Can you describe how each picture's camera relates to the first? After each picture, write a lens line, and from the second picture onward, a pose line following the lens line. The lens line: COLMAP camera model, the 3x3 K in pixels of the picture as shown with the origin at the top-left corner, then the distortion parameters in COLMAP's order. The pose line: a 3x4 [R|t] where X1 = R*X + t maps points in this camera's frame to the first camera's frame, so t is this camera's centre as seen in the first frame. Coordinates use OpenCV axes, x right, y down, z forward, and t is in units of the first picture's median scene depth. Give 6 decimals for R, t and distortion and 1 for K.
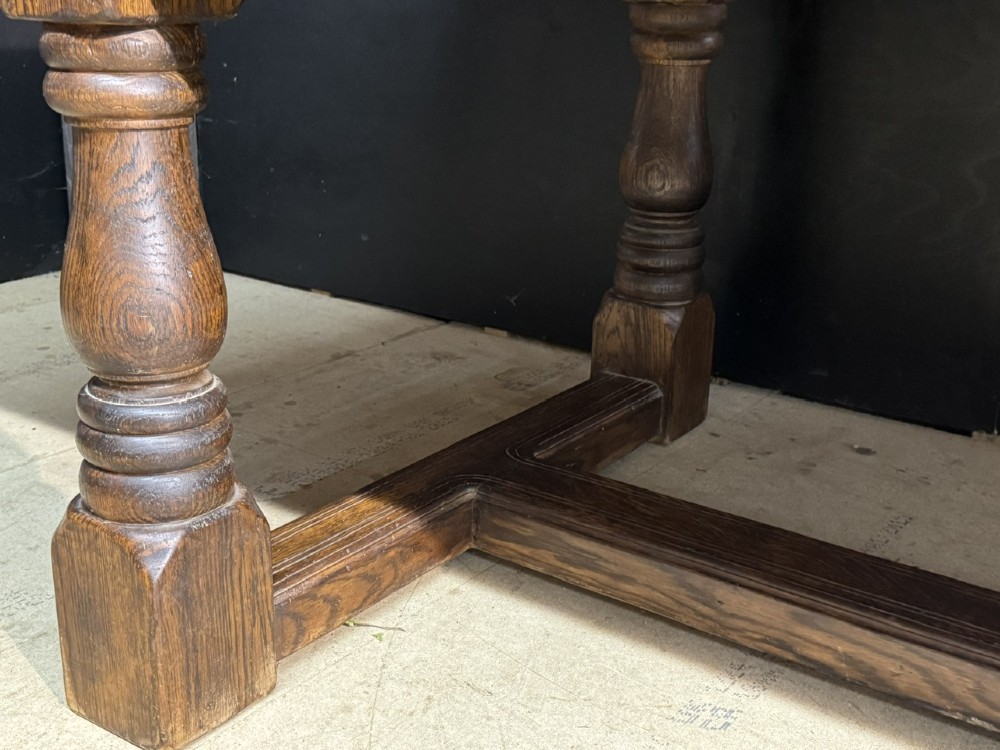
lens RADIAL K [[1245.0, 0, 500.0], [0, 1245.0, 375.0], [0, 0, 1]] dist [0.109591, -0.012956]
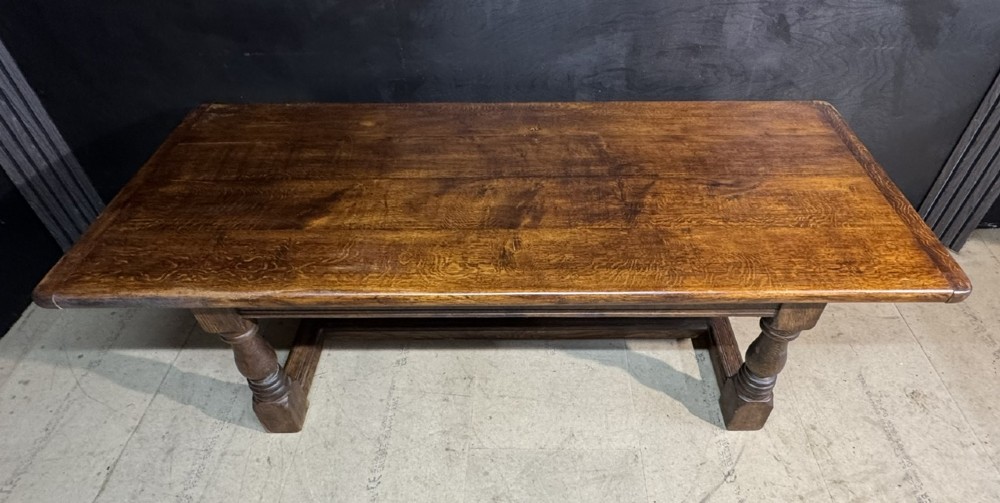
lens RADIAL K [[569.4, 0, 534.3], [0, 569.4, 272.6], [0, 0, 1]] dist [-0.001080, 0.000178]
pose [[0.810619, -0.420886, 0.407126, -0.153563], [0.203138, 0.854205, 0.478611, -0.901564], [-0.549209, -0.305269, 0.777933, -0.799616]]
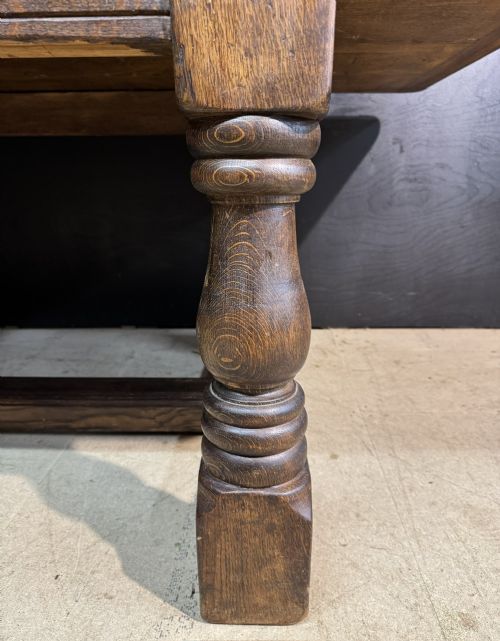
lens RADIAL K [[475.8, 0, 249.6], [0, 475.8, 337.6], [0, 0, 1]] dist [0.049398, -0.110133]
pose [[0.834126, -0.200595, 0.513805, 0.731567], [0.195927, 0.978531, 0.063954, 0.228269], [-0.515603, 0.047323, 0.855520, -0.340673]]
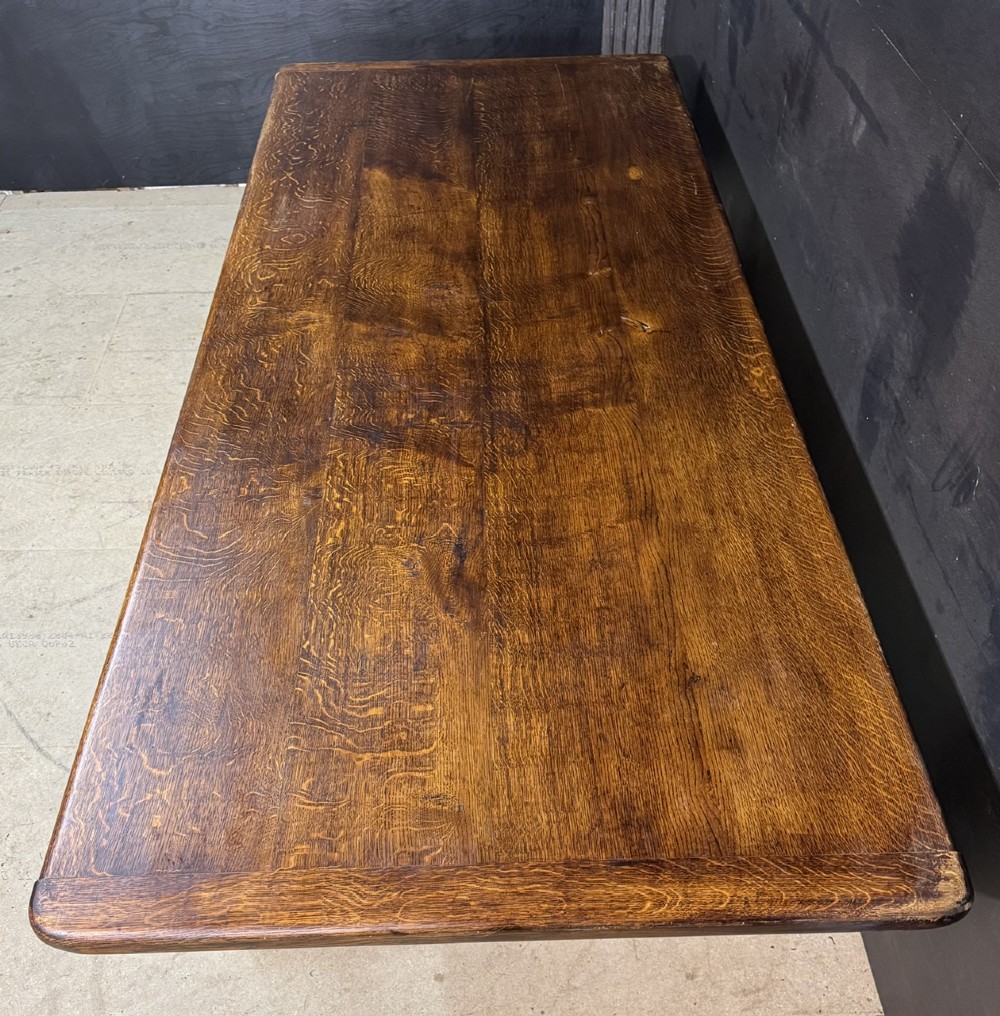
lens RADIAL K [[1051.4, 0, 502.0], [0, 1051.4, 574.0], [0, 0, 1]] dist [0.155575, -0.337102]
pose [[0.602598, 0.549461, -0.578765, 1.934831], [-0.225007, 0.812784, 0.537359, -0.974587], [0.765668, -0.193585, 0.613414, -0.561435]]
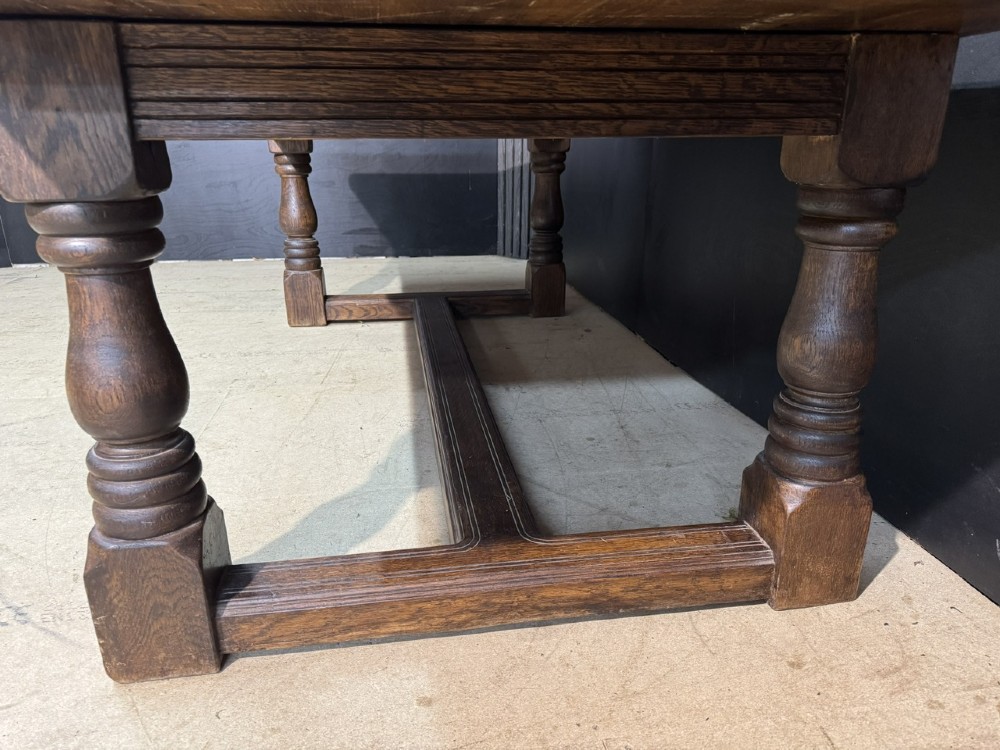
lens RADIAL K [[708.0, 0, 500.0], [0, 708.0, 375.0], [0, 0, 1]] dist [0.039987, -0.059762]
pose [[0.698330, 0.206709, -0.685279, 1.721217], [-0.209656, 0.974473, 0.080293, 0.104658], [0.684383, 0.087602, 0.723841, -0.214985]]
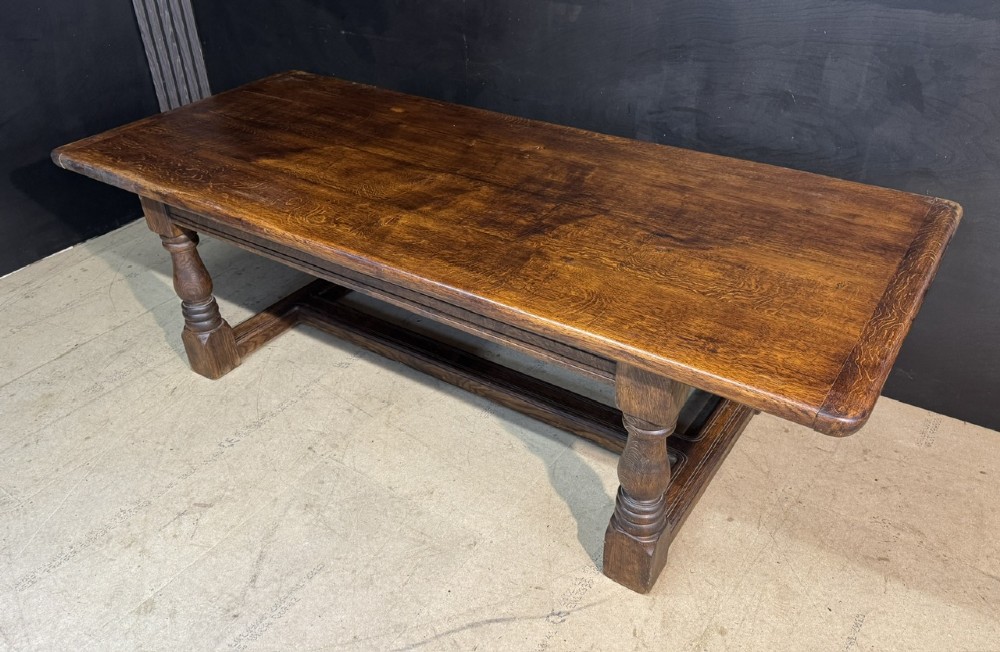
lens RADIAL K [[786.9, 0, 497.0], [0, 786.9, 339.5], [0, 0, 1]] dist [0.125725, -0.212471]
pose [[0.998727, -0.049531, -0.009581, 0.689135], [0.050265, 0.960765, 0.272771, -0.500328], [-0.004305, -0.272905, 0.962031, -1.505655]]
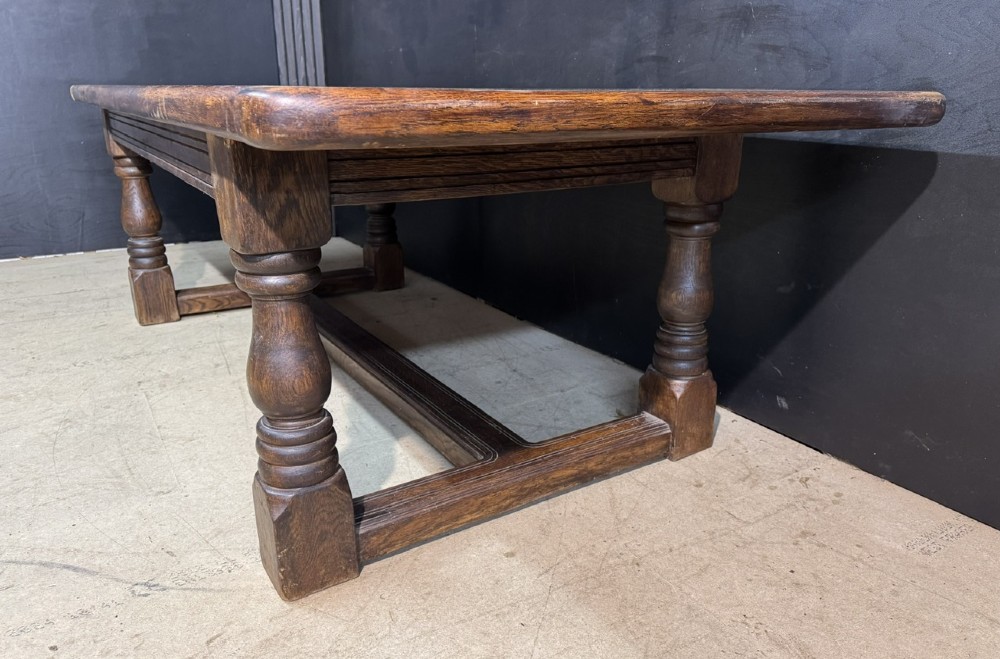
lens RADIAL K [[721.1, 0, 521.6], [0, 721.1, 330.6], [0, 0, 1]] dist [0.111159, -0.169208]
pose [[0.931107, 0.098695, -0.351138, 1.617340], [-0.101921, 0.994749, 0.009332, 0.145862], [0.350216, 0.027100, 0.936277, -0.780823]]
